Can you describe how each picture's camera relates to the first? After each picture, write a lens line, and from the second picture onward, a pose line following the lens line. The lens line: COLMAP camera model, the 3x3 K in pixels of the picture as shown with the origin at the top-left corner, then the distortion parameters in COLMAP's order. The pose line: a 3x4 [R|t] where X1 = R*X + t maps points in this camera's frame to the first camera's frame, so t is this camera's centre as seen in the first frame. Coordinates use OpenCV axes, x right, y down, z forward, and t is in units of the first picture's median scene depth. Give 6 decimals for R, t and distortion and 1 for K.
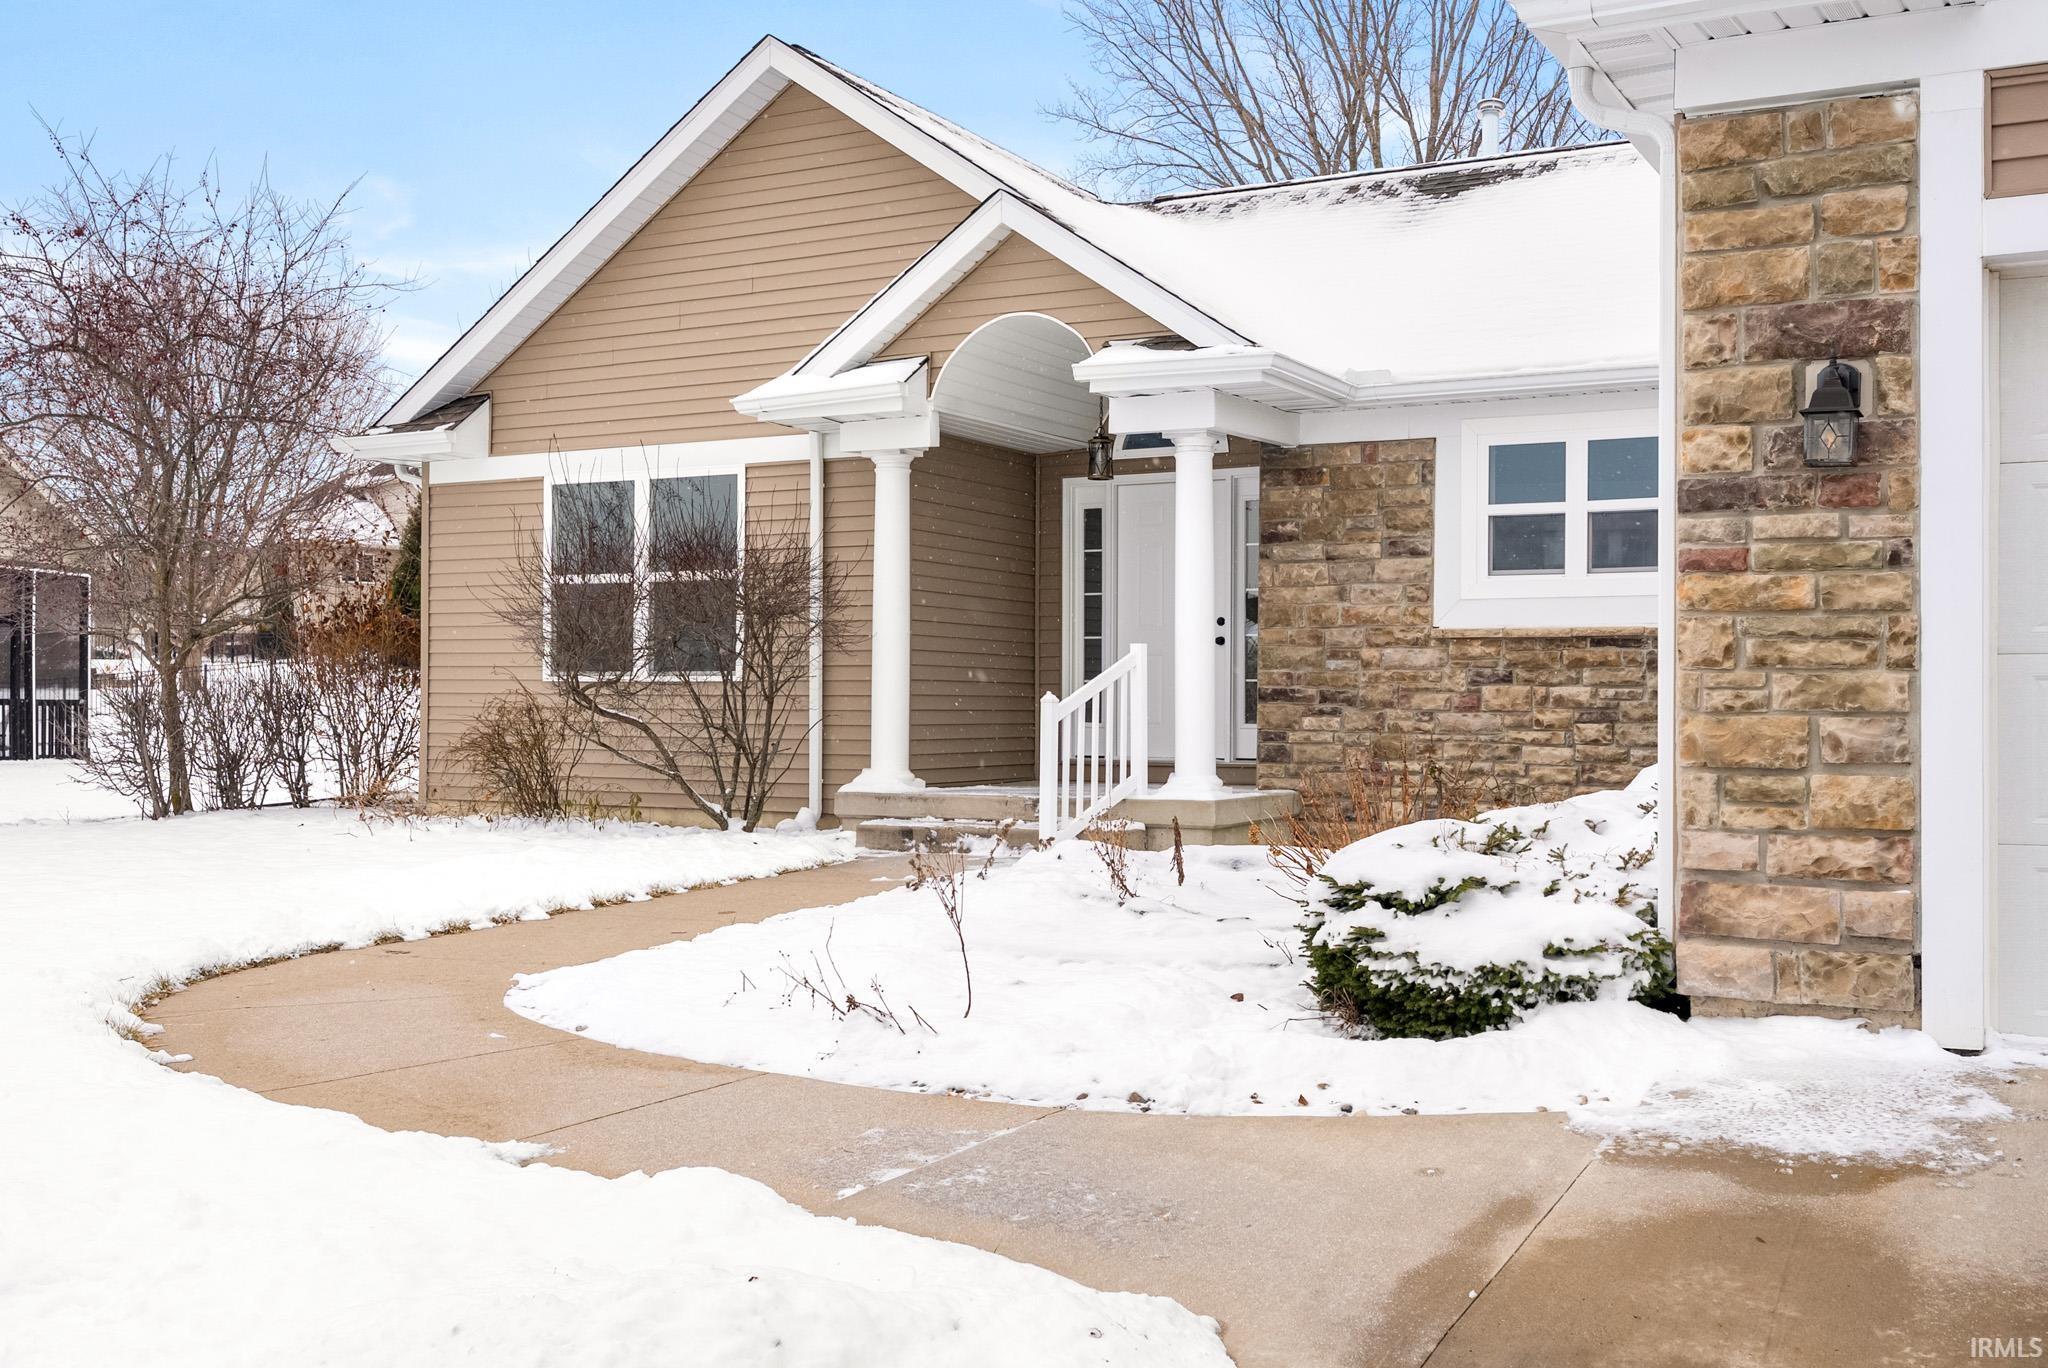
lens RADIAL K [[1966.0, 0, 1017.2], [0, 1966.0, 703.2], [0, 0, 1]] dist [0.129772, 0.000000]
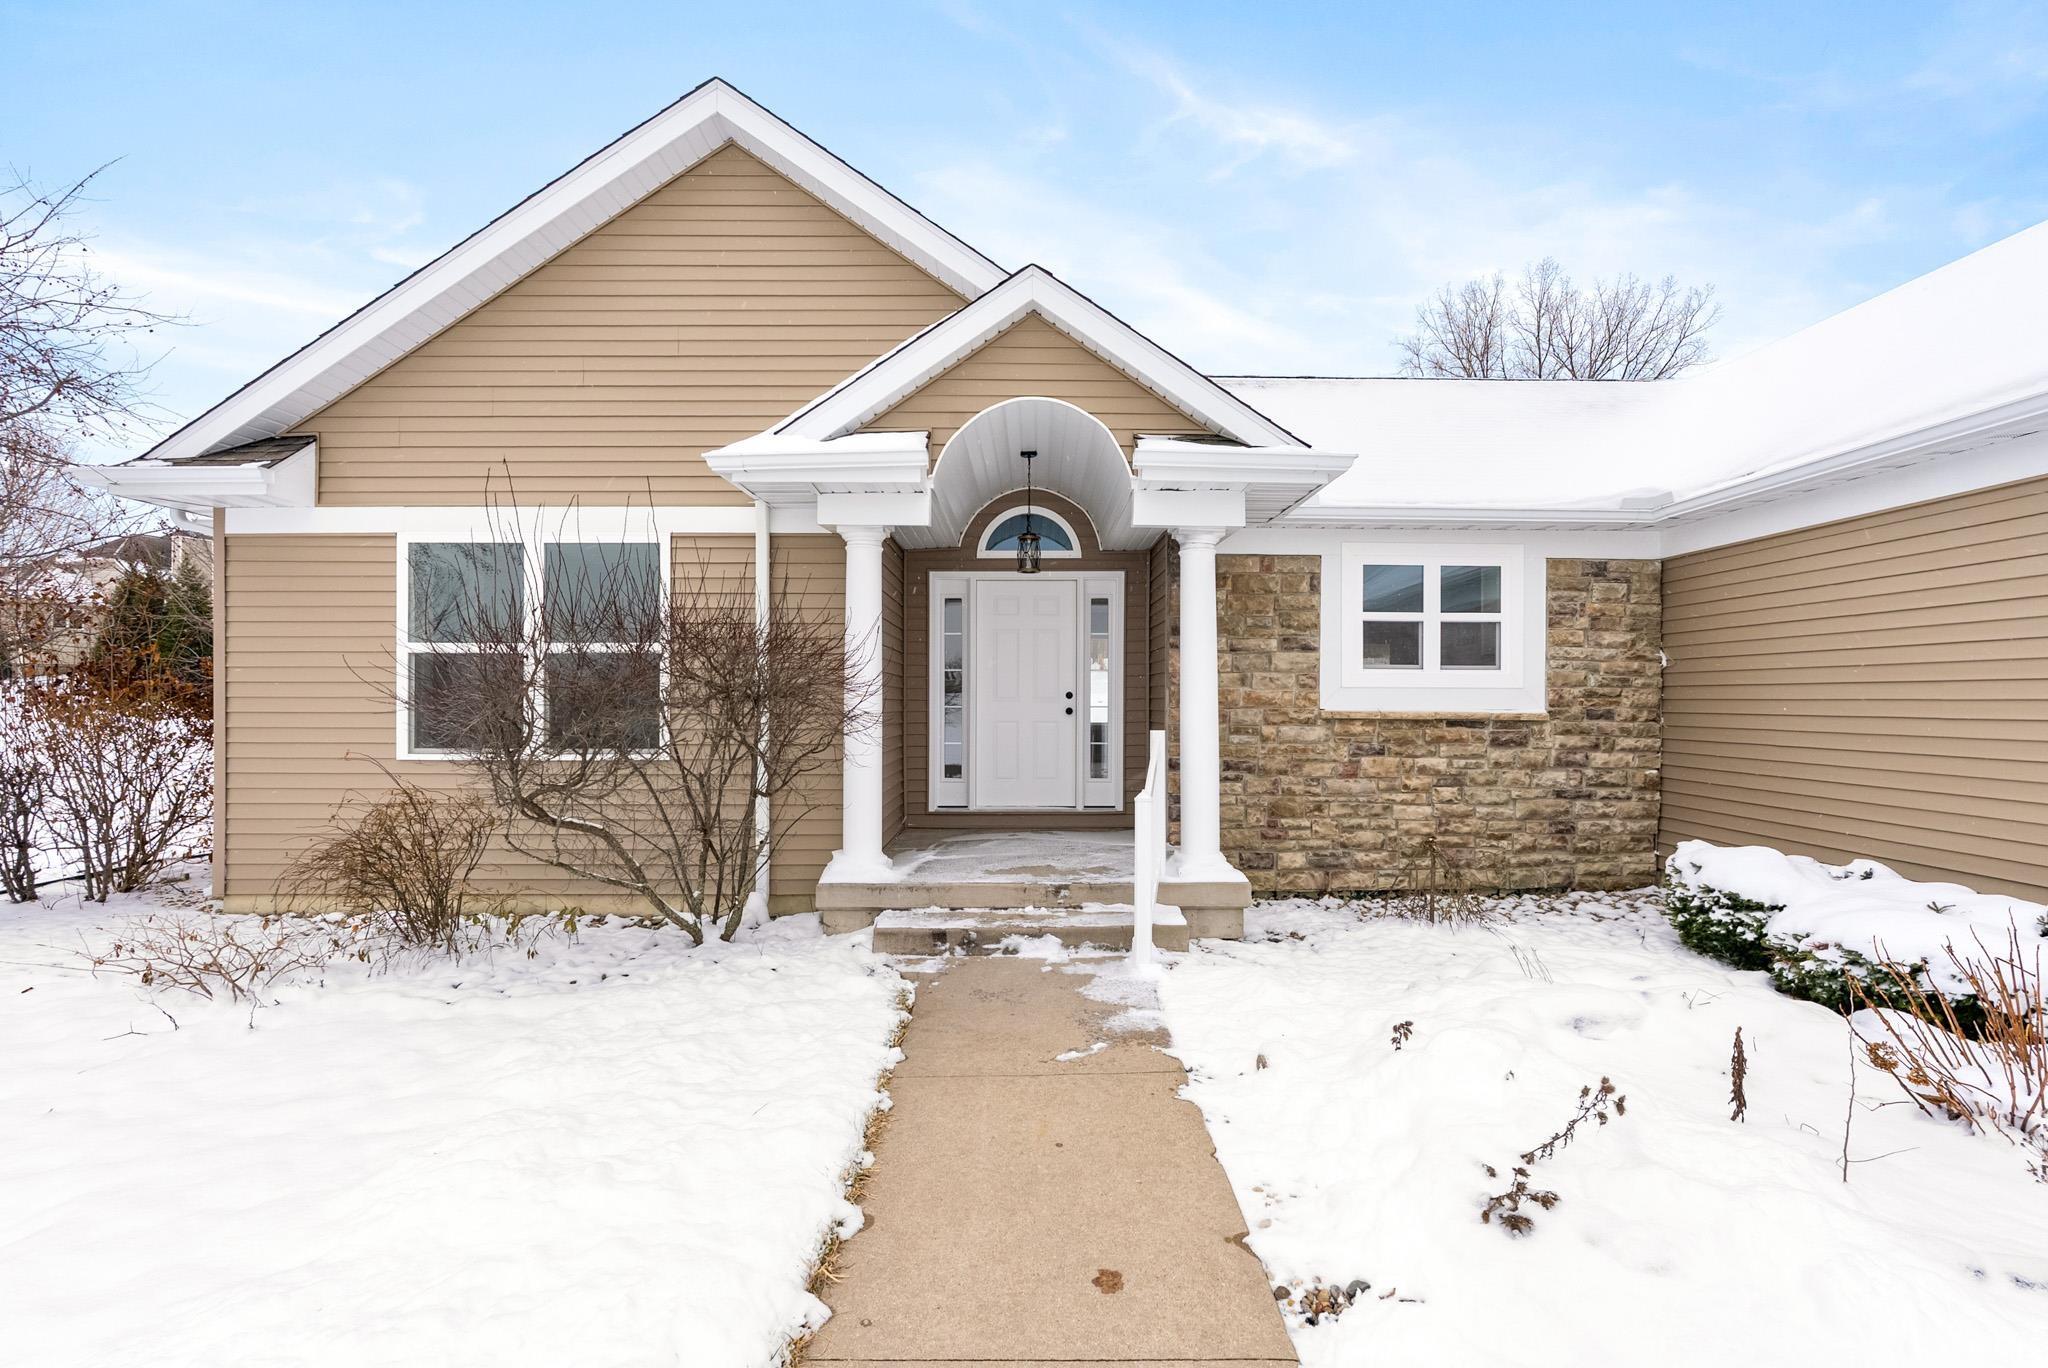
lens RADIAL K [[914.5, 0, 1048.6], [0, 914.5, 715.2], [0, 0, 1]] dist [0.016191, 0.000802]
pose [[0.882823, -0.007709, 0.469642, -0.204284], [0.001925, 0.999916, 0.012795, -0.042023], [-0.469701, -0.010392, 0.882764, 0.571991]]
